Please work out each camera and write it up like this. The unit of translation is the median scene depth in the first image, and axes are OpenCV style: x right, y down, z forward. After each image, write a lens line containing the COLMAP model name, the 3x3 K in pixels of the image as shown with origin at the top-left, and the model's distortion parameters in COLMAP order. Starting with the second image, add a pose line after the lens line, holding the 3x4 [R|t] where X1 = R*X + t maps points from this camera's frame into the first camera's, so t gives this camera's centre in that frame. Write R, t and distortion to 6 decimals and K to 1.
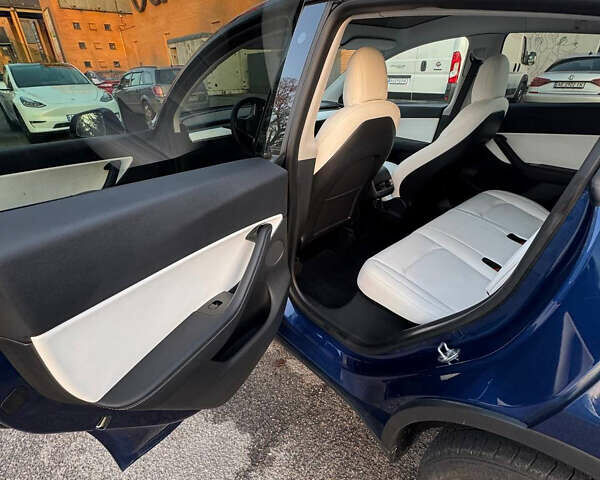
lens RADIAL K [[317.9, 0, 300.0], [0, 317.9, 240.0], [0, 0, 1]] dist [0.002969, -0.001844]
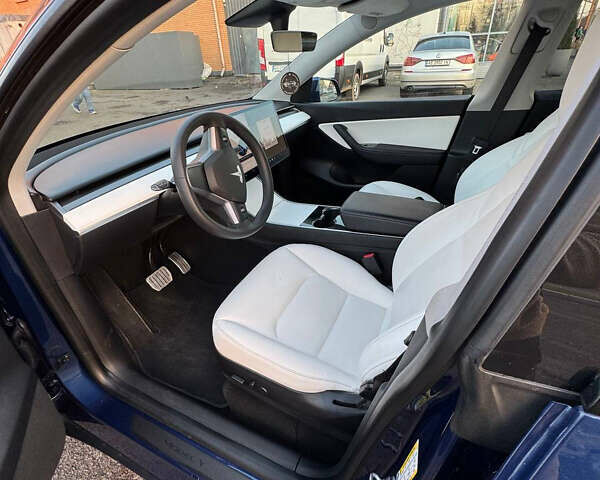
lens RADIAL K [[317.9, 0, 300.0], [0, 317.9, 240.0], [0, 0, 1]] dist [0.002969, -0.001844]
pose [[0.920018, -0.221631, 0.323182, -0.043991], [0.211191, 0.975111, 0.067503, -0.056622], [-0.330099, 0.006149, 0.943926, 0.107952]]
